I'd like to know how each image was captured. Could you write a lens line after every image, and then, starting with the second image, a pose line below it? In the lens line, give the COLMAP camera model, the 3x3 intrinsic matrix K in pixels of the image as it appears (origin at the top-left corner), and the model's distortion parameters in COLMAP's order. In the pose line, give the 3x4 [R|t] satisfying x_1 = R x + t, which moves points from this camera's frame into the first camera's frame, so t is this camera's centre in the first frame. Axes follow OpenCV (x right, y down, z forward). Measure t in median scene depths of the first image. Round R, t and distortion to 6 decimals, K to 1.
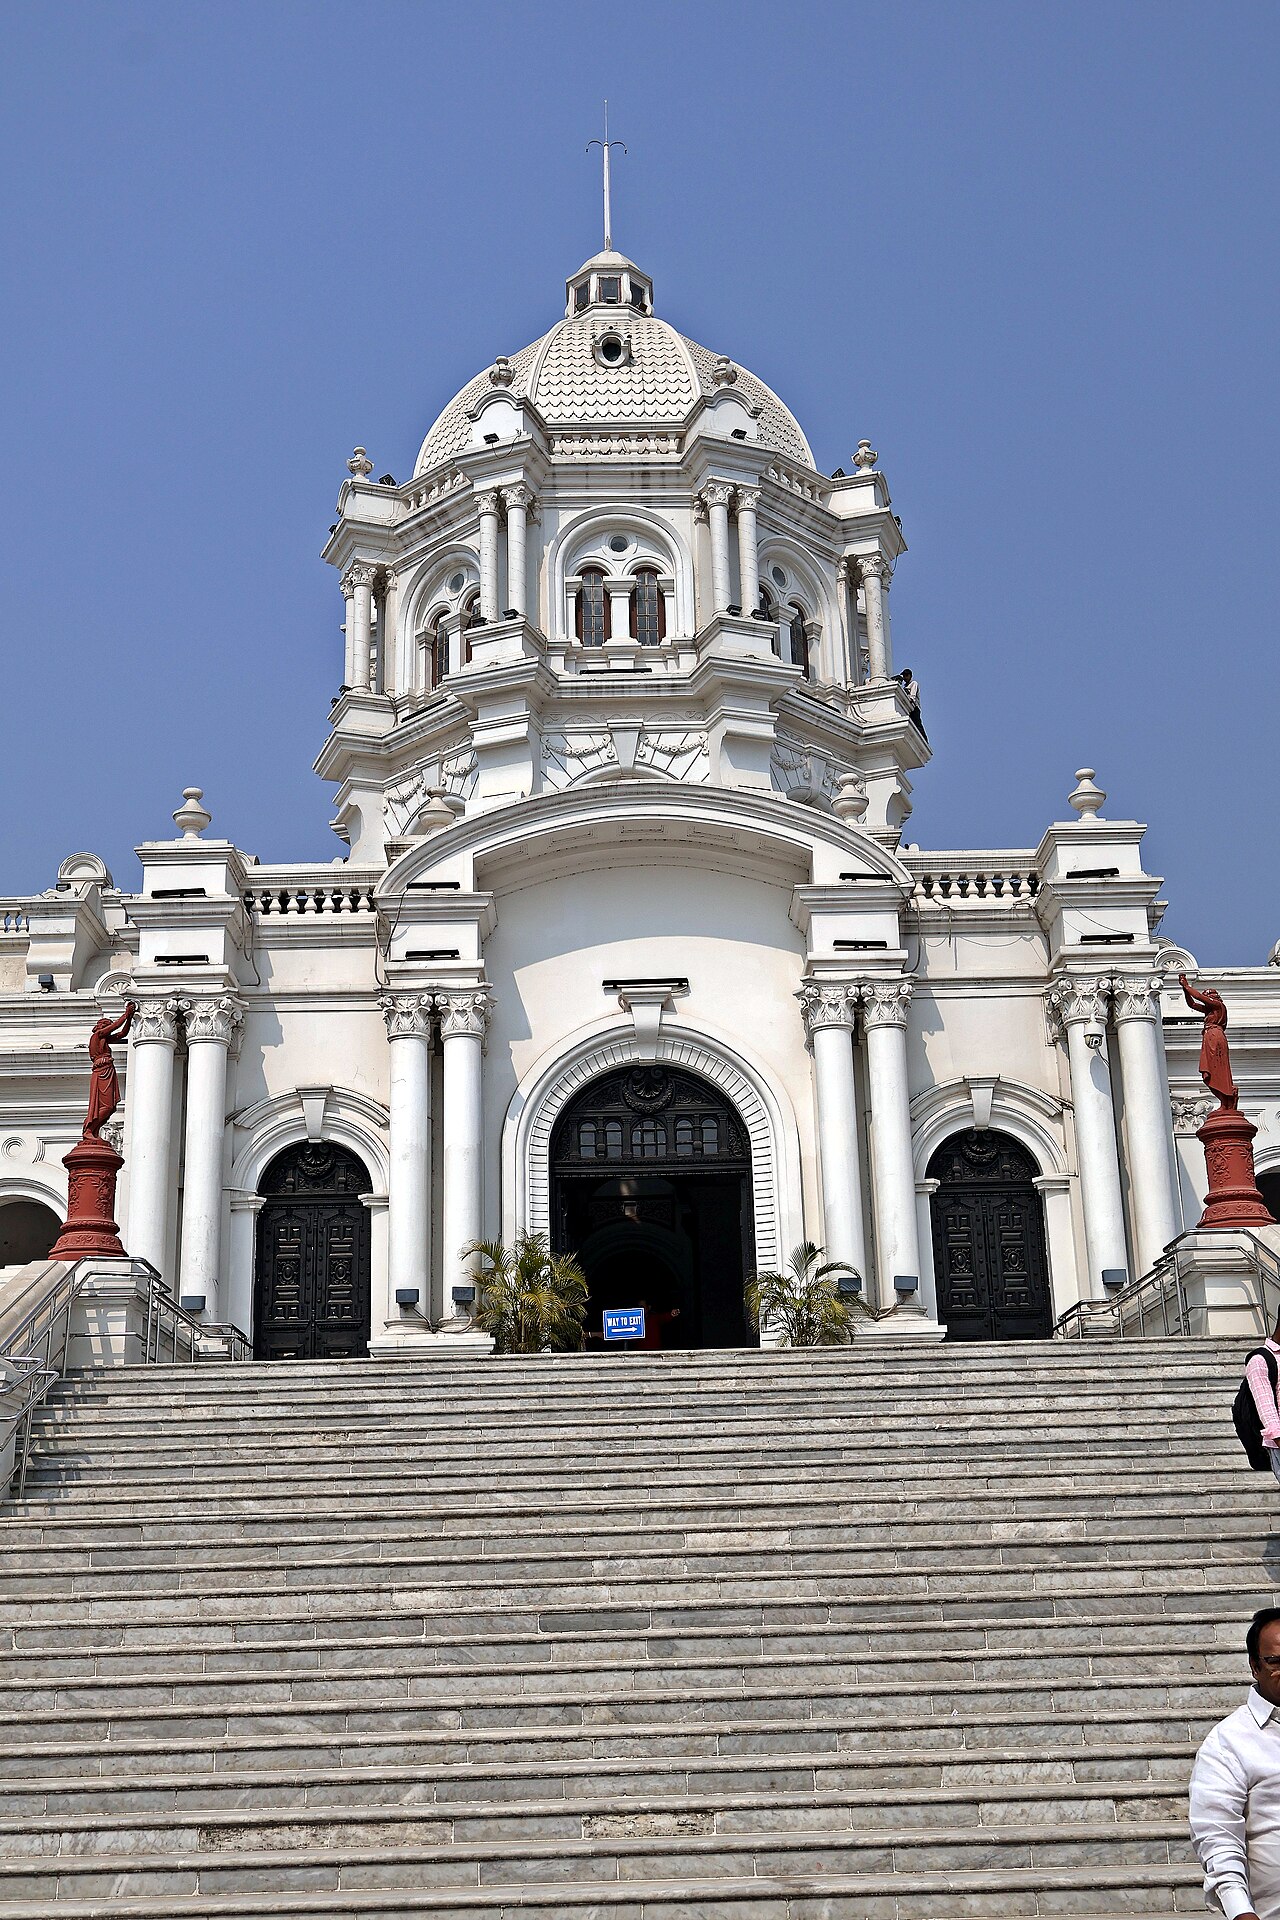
lens RADIAL K [[2155.8, 0, 640.0], [0, 2155.8, 960.0], [0, 0, 1]] dist [0.007415, -0.013723]
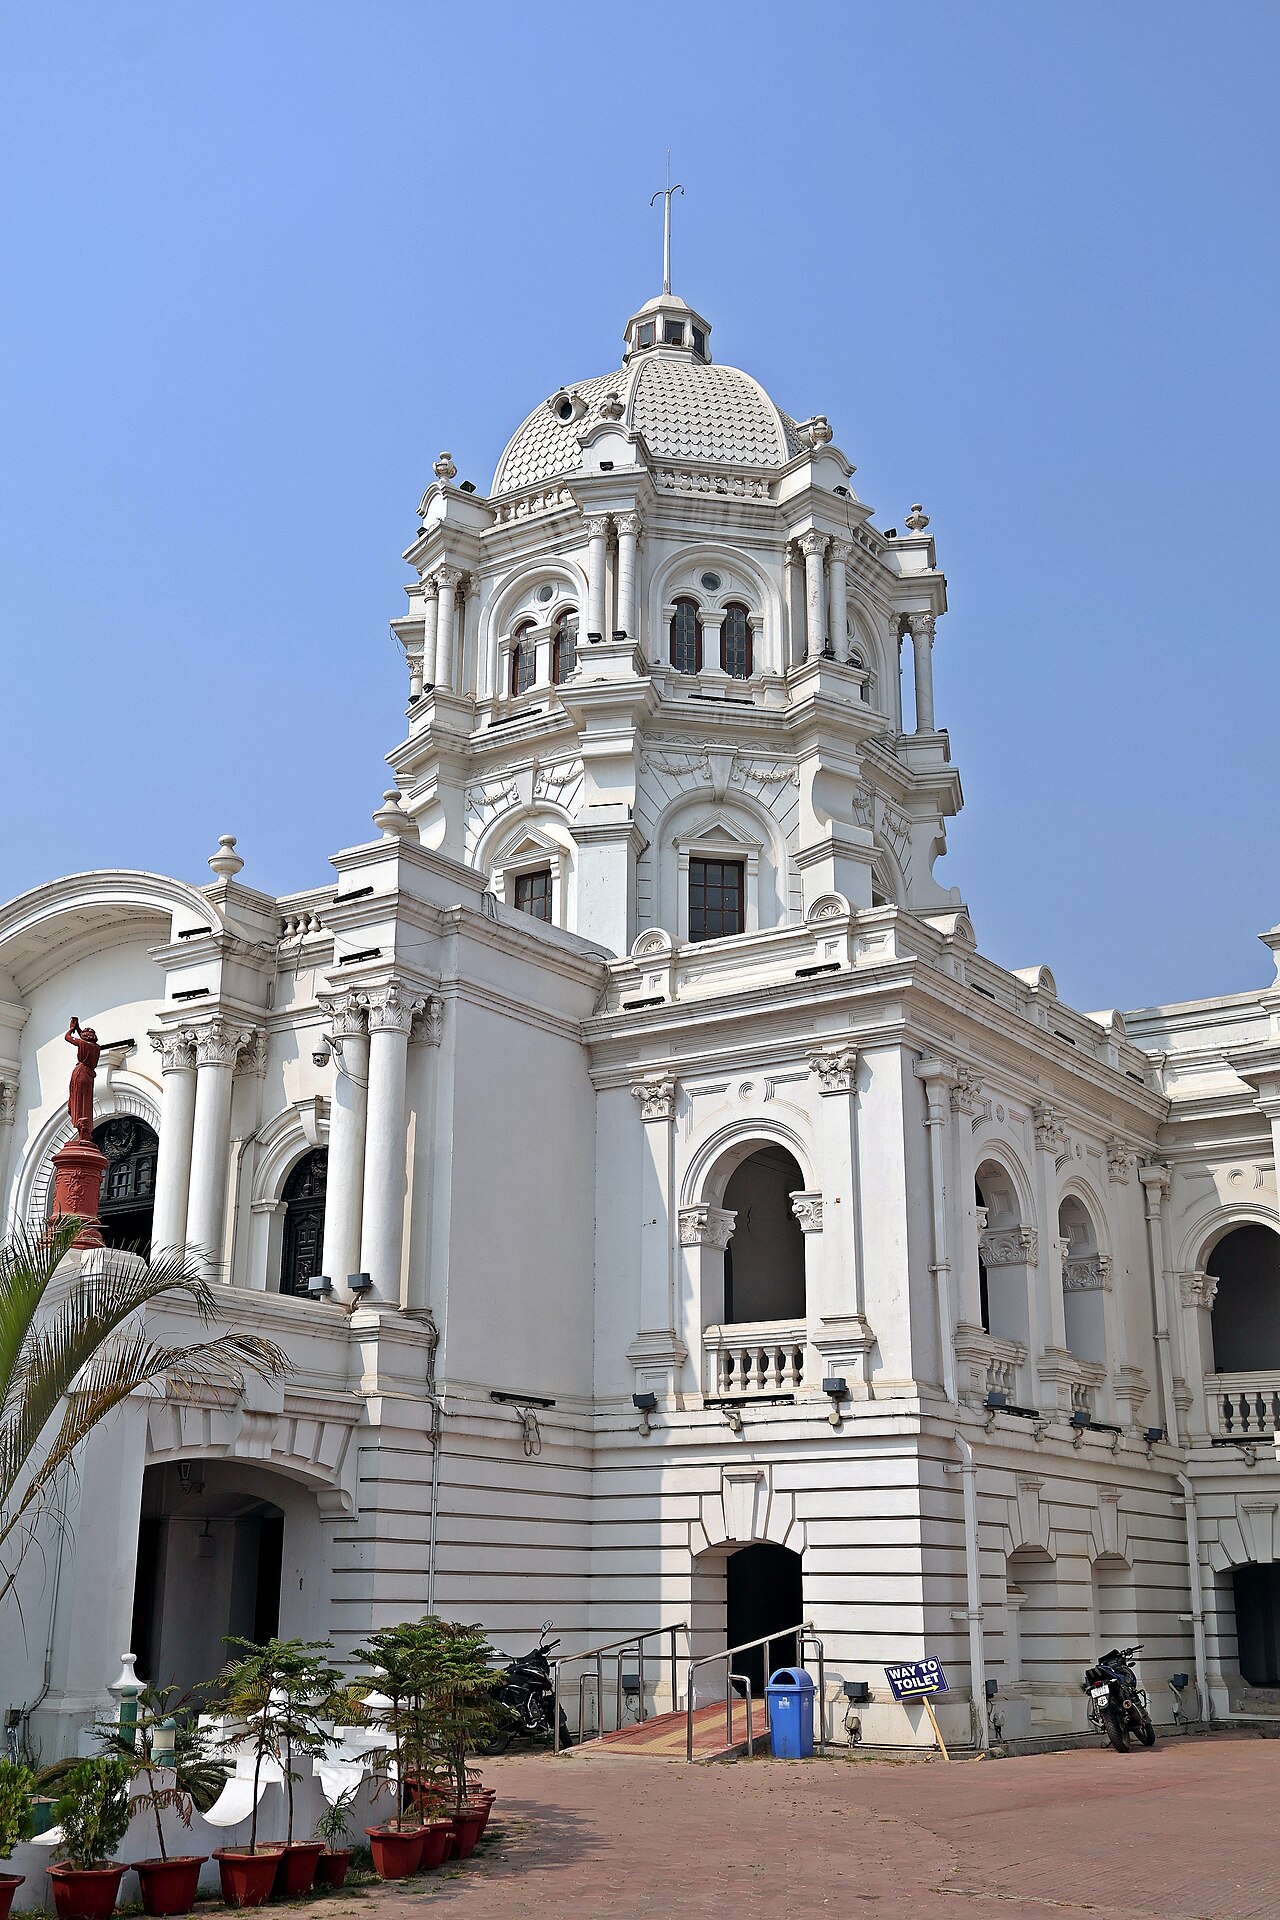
lens RADIAL K [[2083.8, 0, 640.0], [0, 2083.8, 960.0], [0, 0, 1]] dist [0.004413, -0.009204]
pose [[0.820623, -0.144201, -0.552977, 0.582859], [0.149094, 0.988152, -0.036426, 0.032147], [0.551678, -0.052553, 0.832400, 0.155409]]
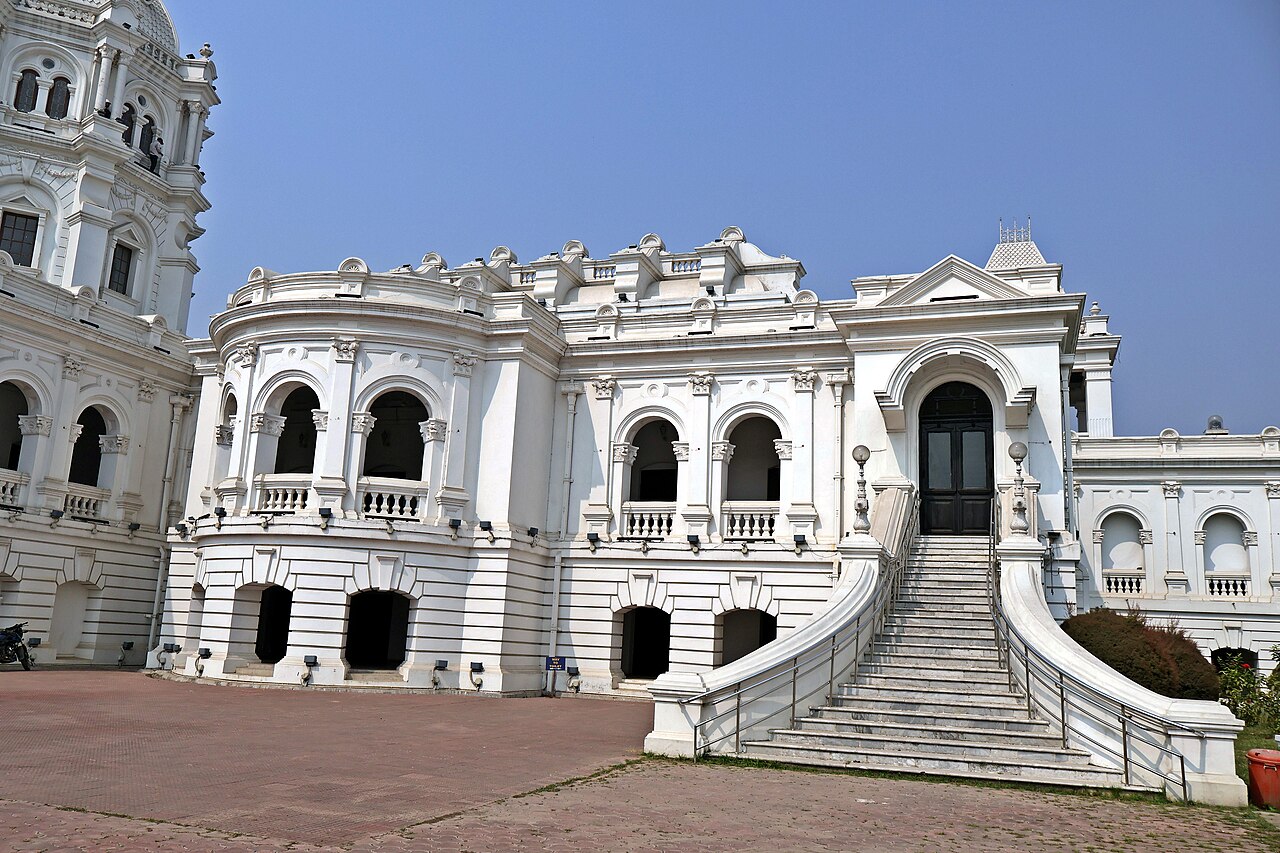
lens RADIAL K [[1066.2, 0, 640.0], [0, 1066.2, 426.5], [0, 0, 1]] dist [0.009396, -0.001758]
pose [[0.930926, 0.002709, -0.365198, 0.928592], [0.035222, 0.994645, 0.097162, 0.068156], [0.363505, -0.103314, 0.925846, 0.301747]]
